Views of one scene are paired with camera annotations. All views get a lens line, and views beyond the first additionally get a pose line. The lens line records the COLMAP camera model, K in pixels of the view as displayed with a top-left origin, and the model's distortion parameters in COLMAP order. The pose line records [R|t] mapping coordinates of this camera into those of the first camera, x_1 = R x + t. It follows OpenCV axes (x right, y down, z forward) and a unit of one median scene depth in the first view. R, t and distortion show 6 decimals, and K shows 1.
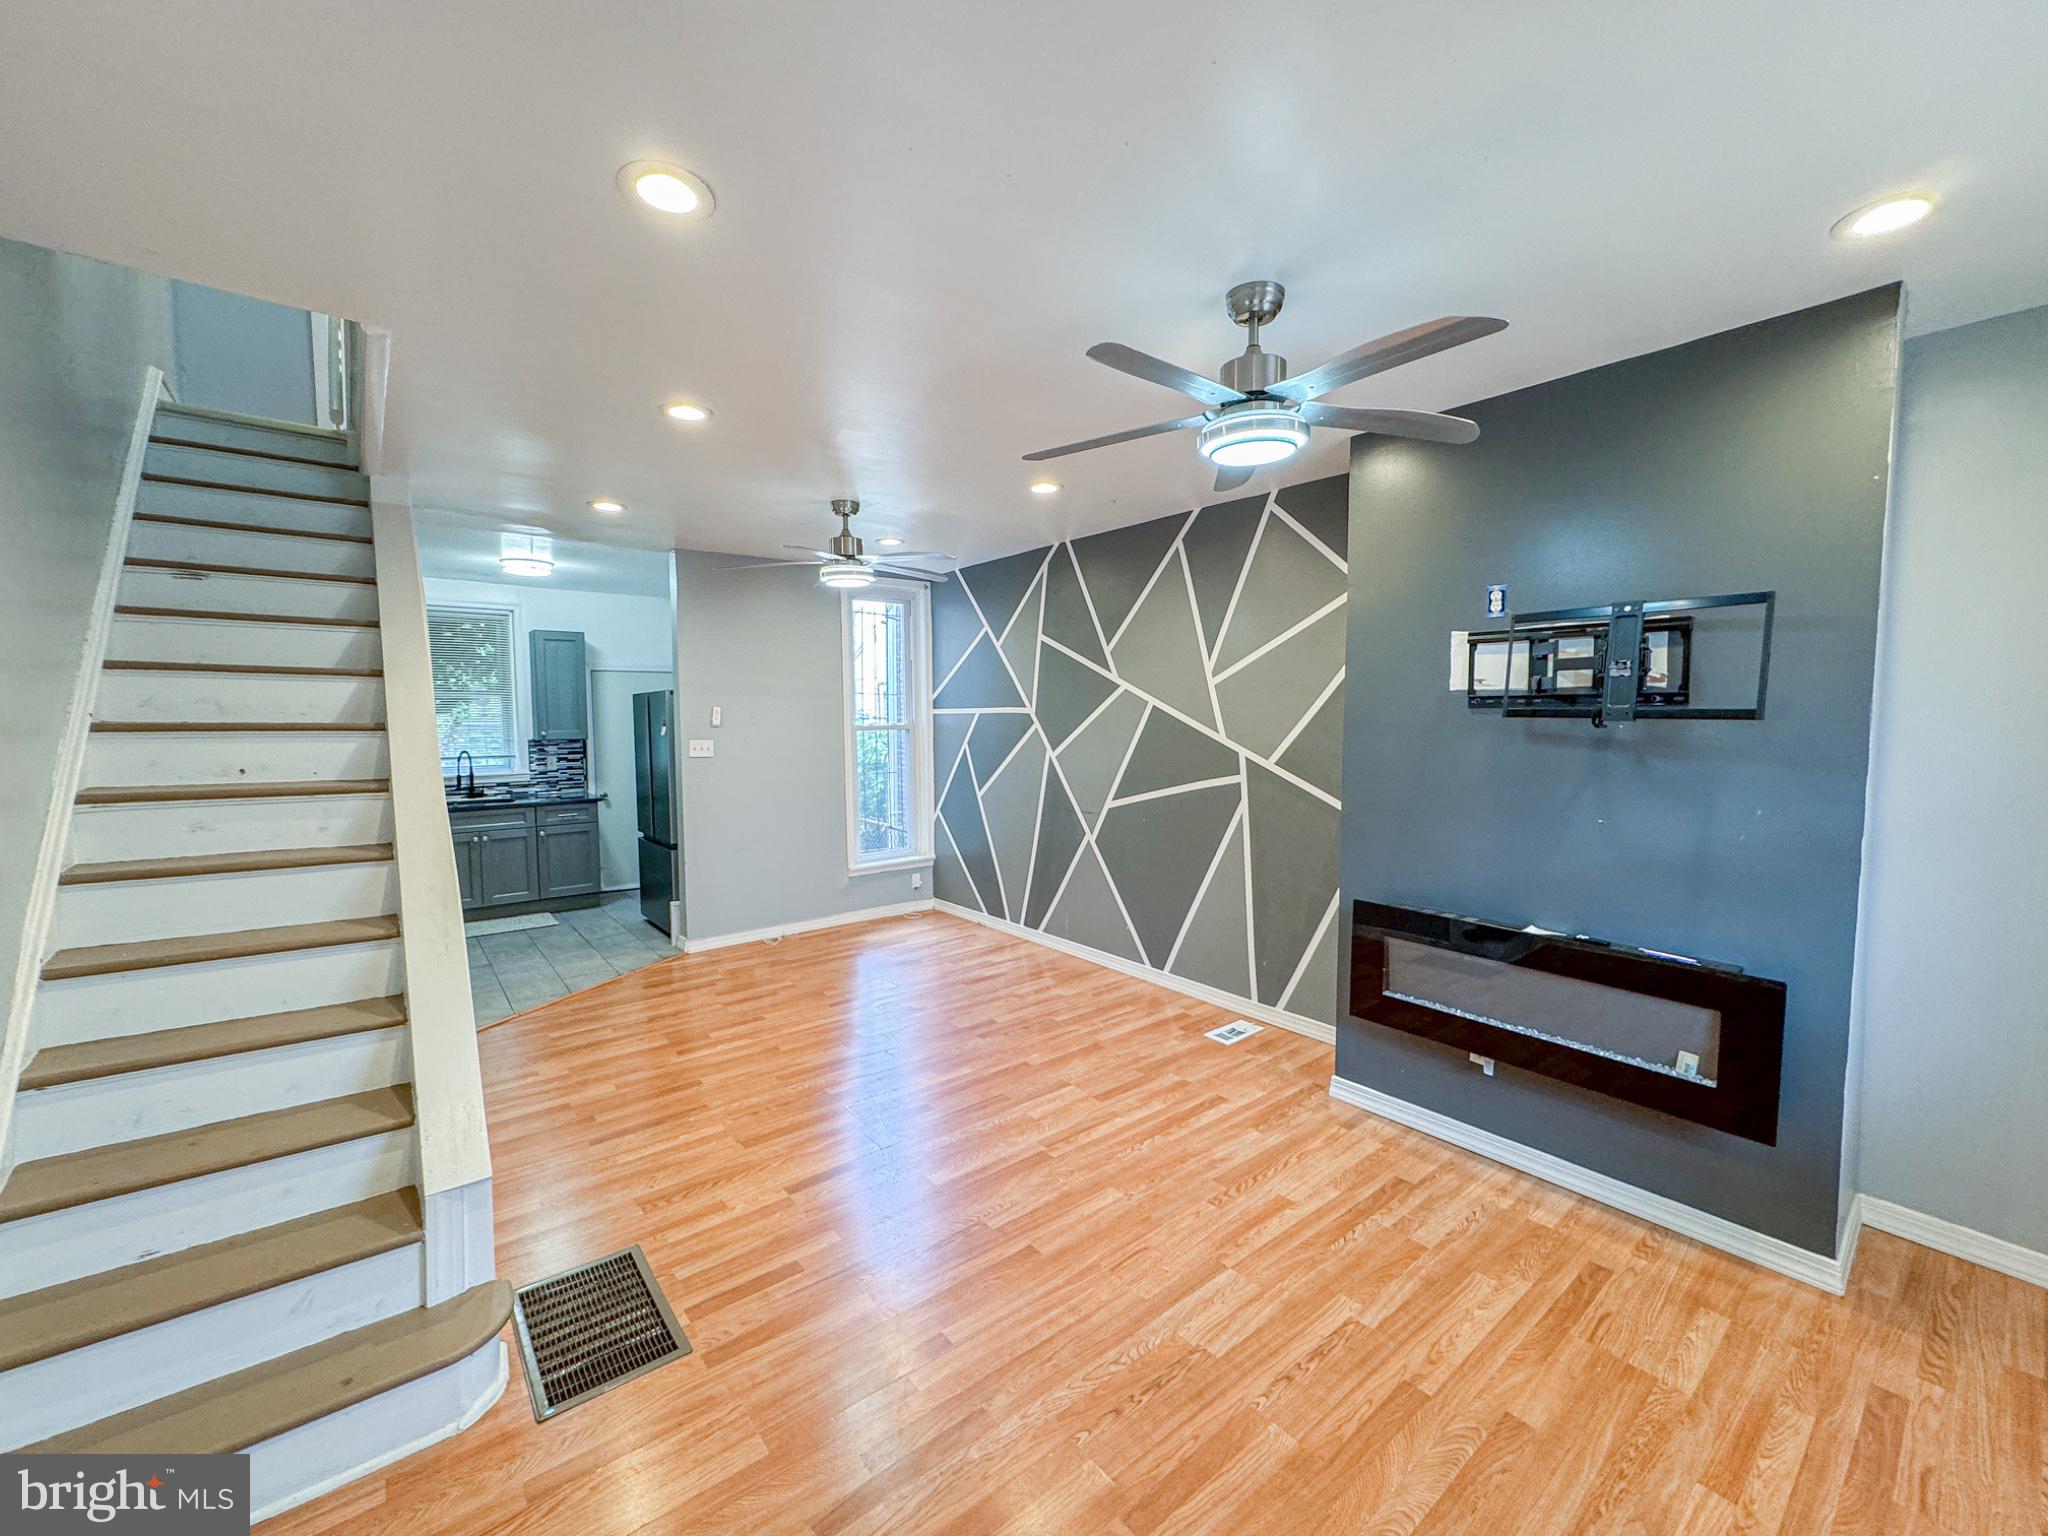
lens RADIAL K [[819.1, 0, 1024.0], [0, 819.1, 768.0], [0, 0, 1]] dist [-0.000878, 0.000221]
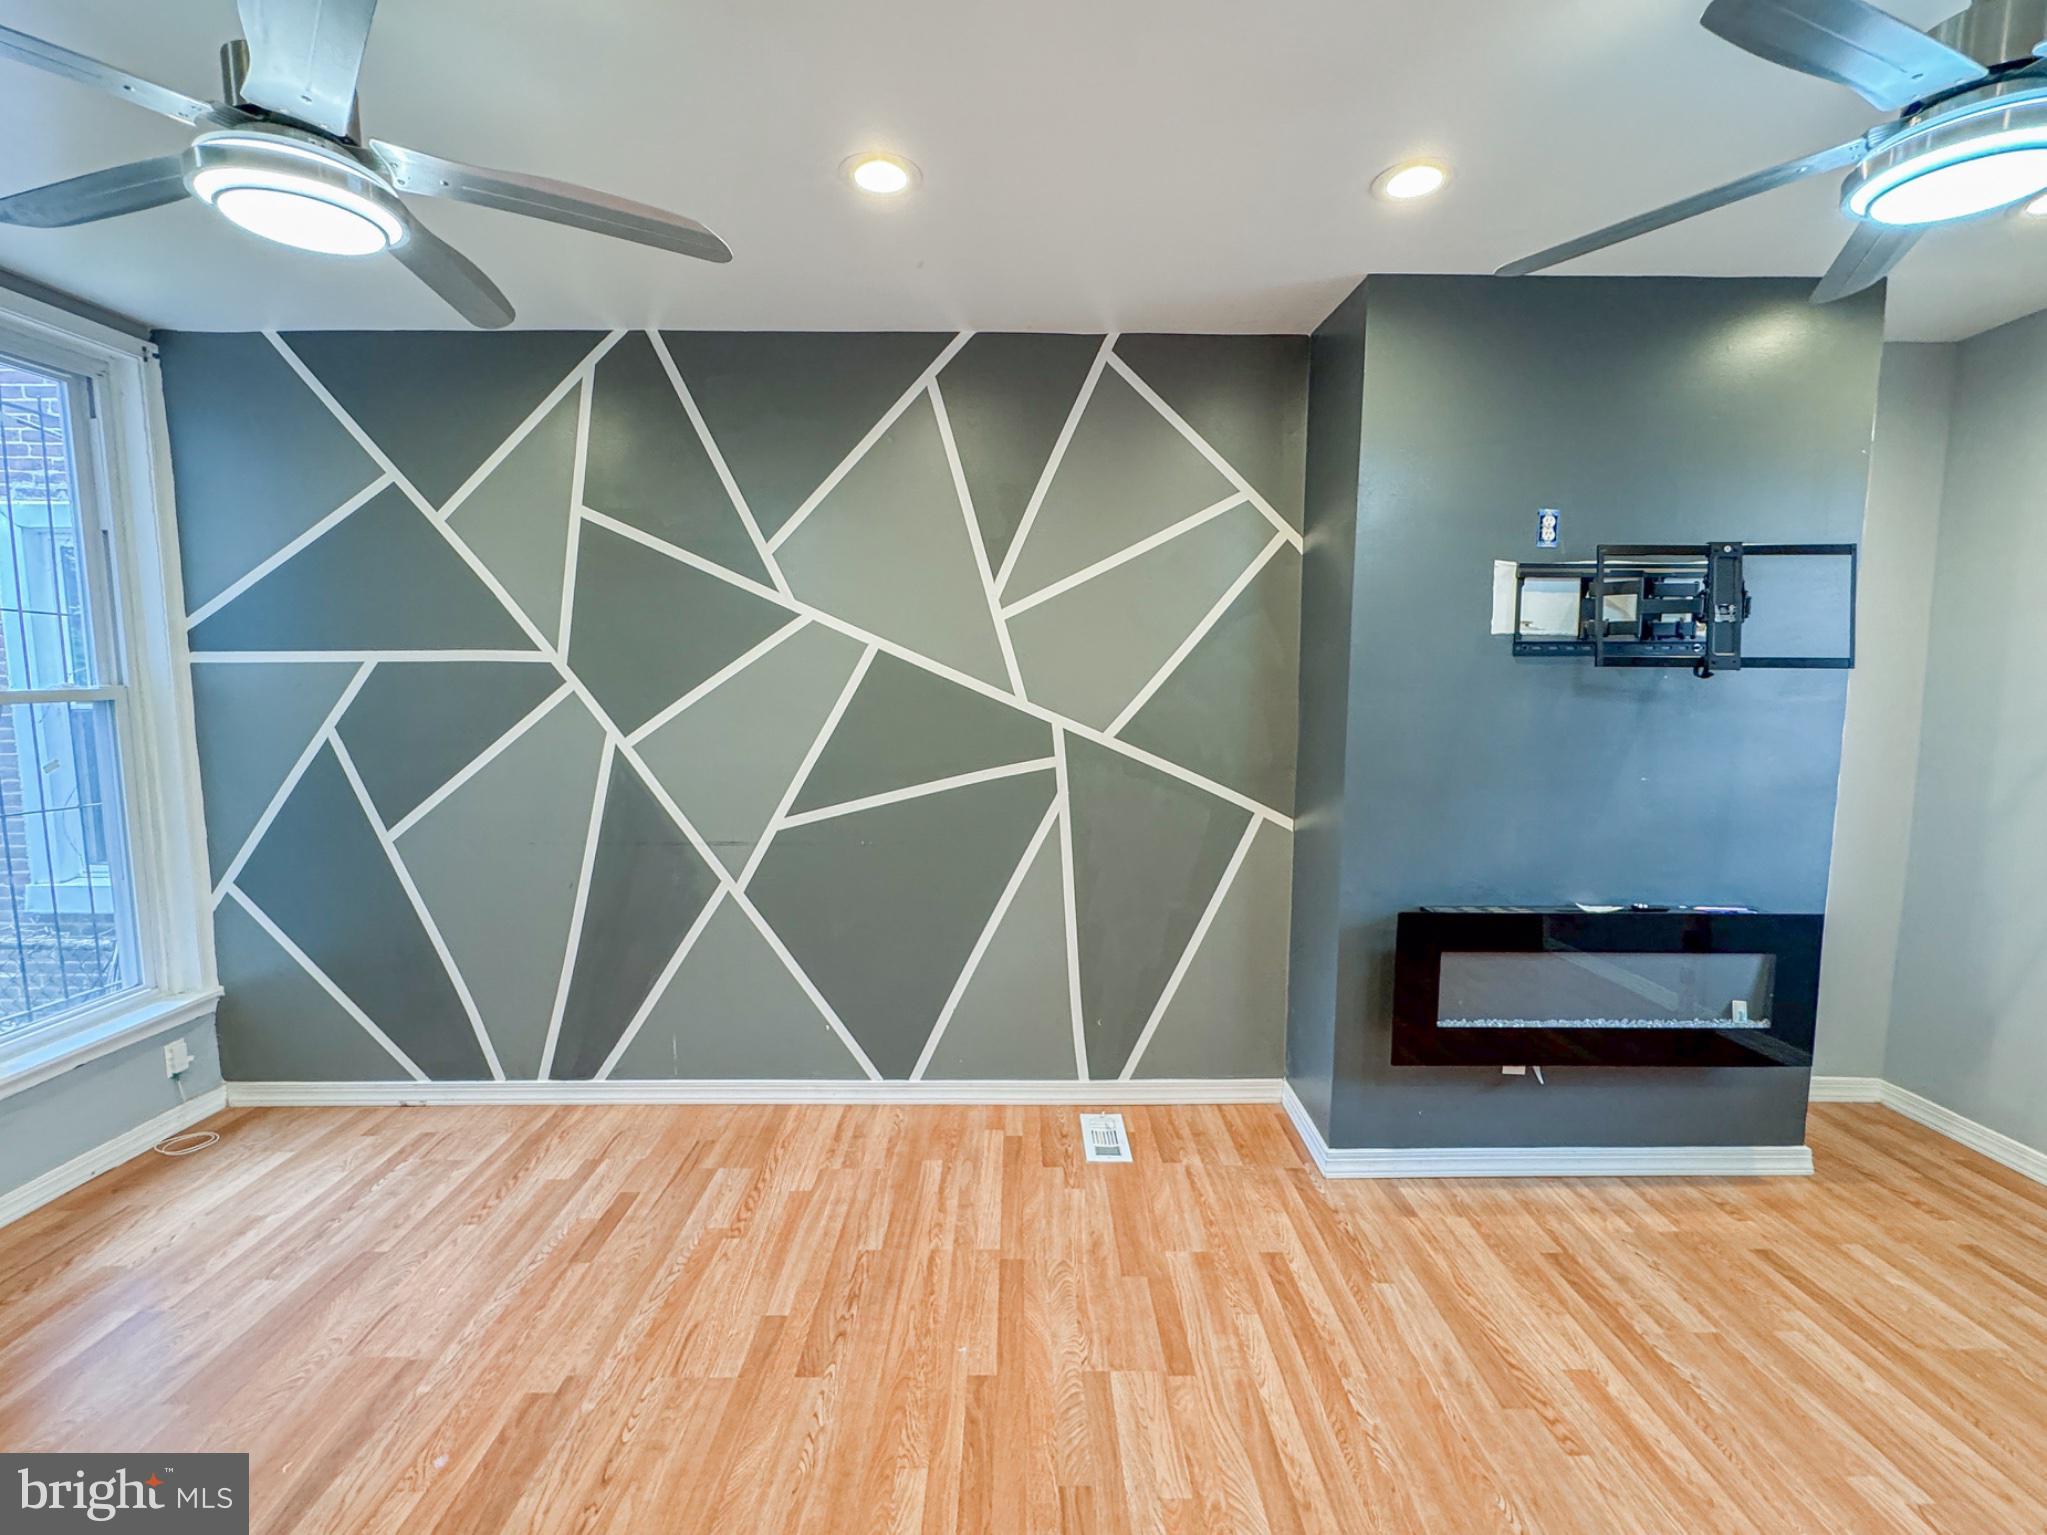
lens RADIAL K [[887.5, 0, 1023.7], [0, 887.5, 763.4], [0, 0, 1]] dist [-0.001111, 0.000142]
pose [[0.617747, -0.072458, 0.783031, -0.321299], [0.049830, 0.997352, 0.052978, -0.025647], [-0.784796, 0.006291, 0.619722, 0.573785]]
